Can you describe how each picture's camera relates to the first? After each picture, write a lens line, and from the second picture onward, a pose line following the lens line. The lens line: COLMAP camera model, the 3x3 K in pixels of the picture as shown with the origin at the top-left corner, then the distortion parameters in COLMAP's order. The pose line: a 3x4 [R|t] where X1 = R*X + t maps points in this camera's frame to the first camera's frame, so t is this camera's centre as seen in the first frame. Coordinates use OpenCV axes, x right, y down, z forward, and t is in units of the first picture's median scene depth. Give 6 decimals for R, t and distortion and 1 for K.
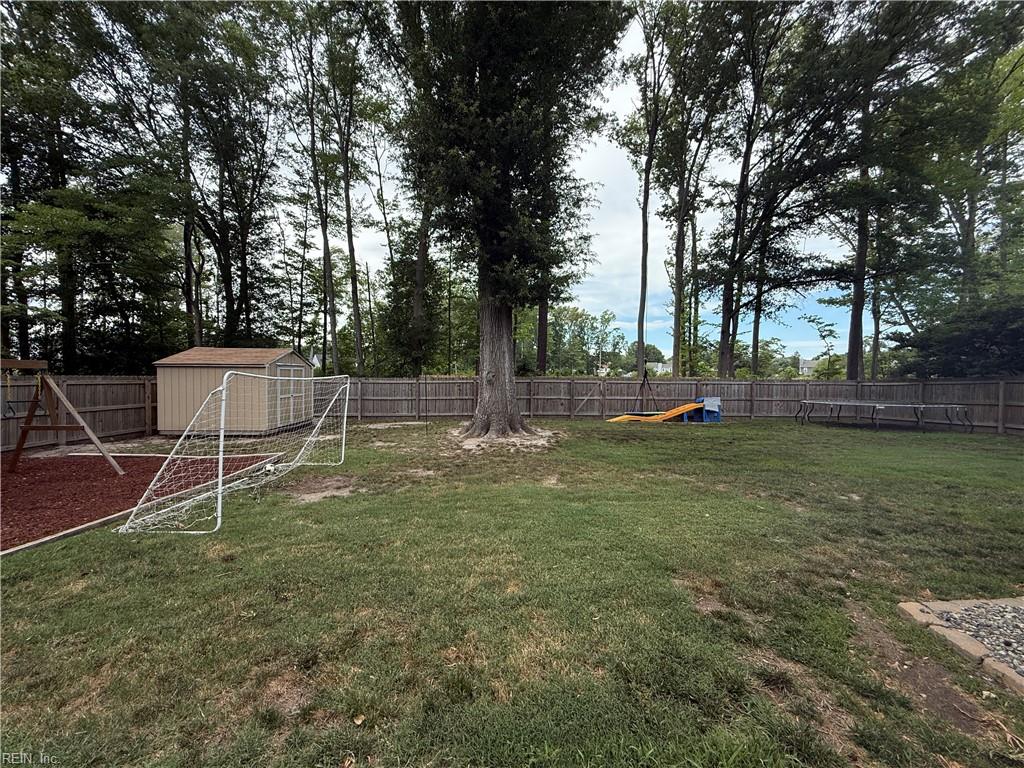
lens RADIAL K [[408.3, 0, 512.0], [0, 408.3, 384.0], [0, 0, 1]] dist [-0.002103, -0.000093]
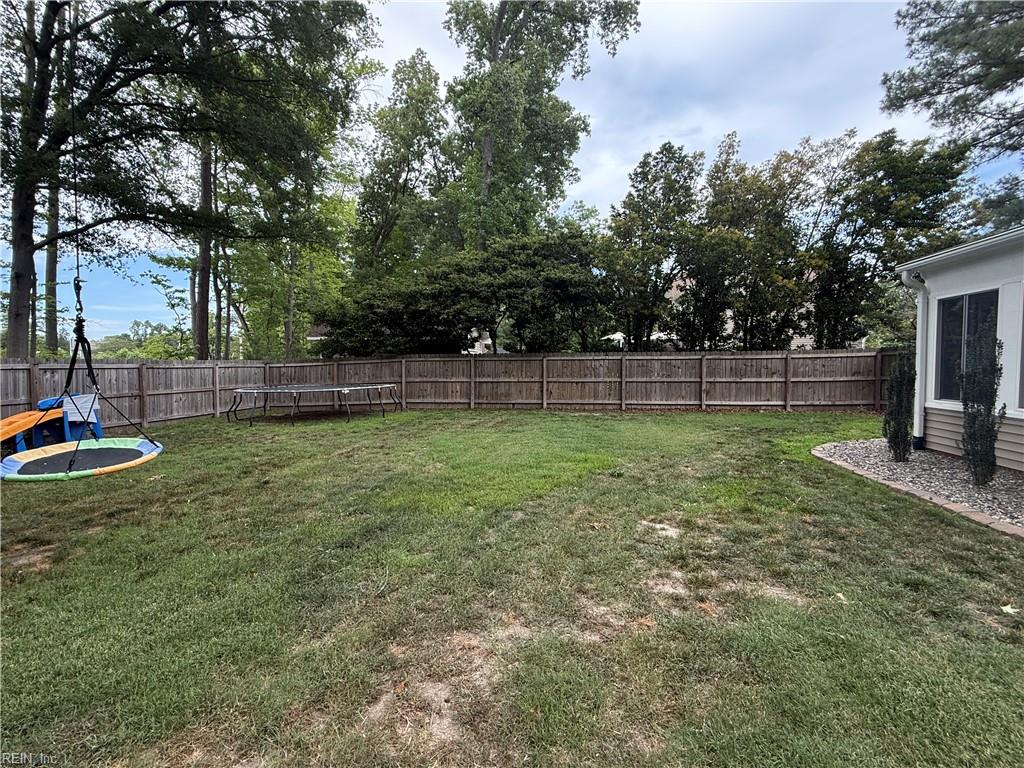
lens RADIAL K [[479.0, 0, 512.0], [0, 479.0, 384.0], [0, 0, 1]] dist [0.000004, -0.000005]
pose [[0.182025, -0.048815, 0.982082, 0.007304], [0.023951, 0.998691, 0.045201, 0.004669], [-0.983002, 0.015294, 0.182956, 0.347948]]
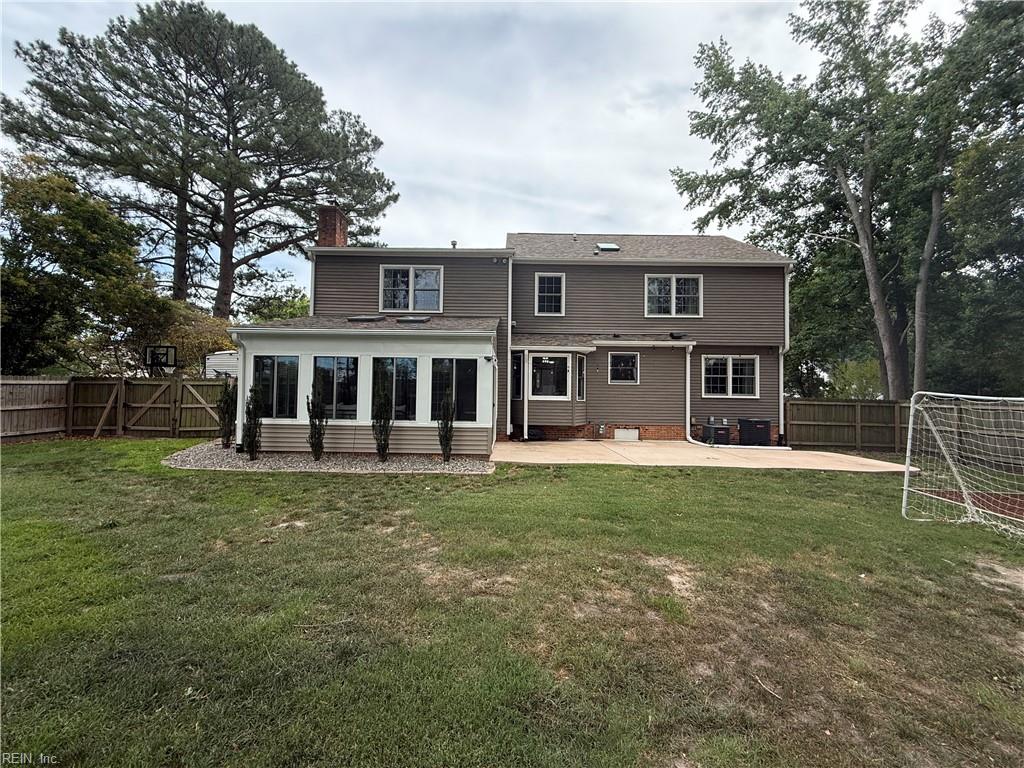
lens RADIAL K [[408.3, 0, 512.0], [0, 408.3, 384.0], [0, 0, 1]] dist [-0.002103, -0.000093]
pose [[-0.999211, -0.020673, 0.033924, 0.230509], [-0.020856, 0.999770, -0.005068, -0.016645], [-0.033811, -0.005771, -0.999412, 0.907600]]
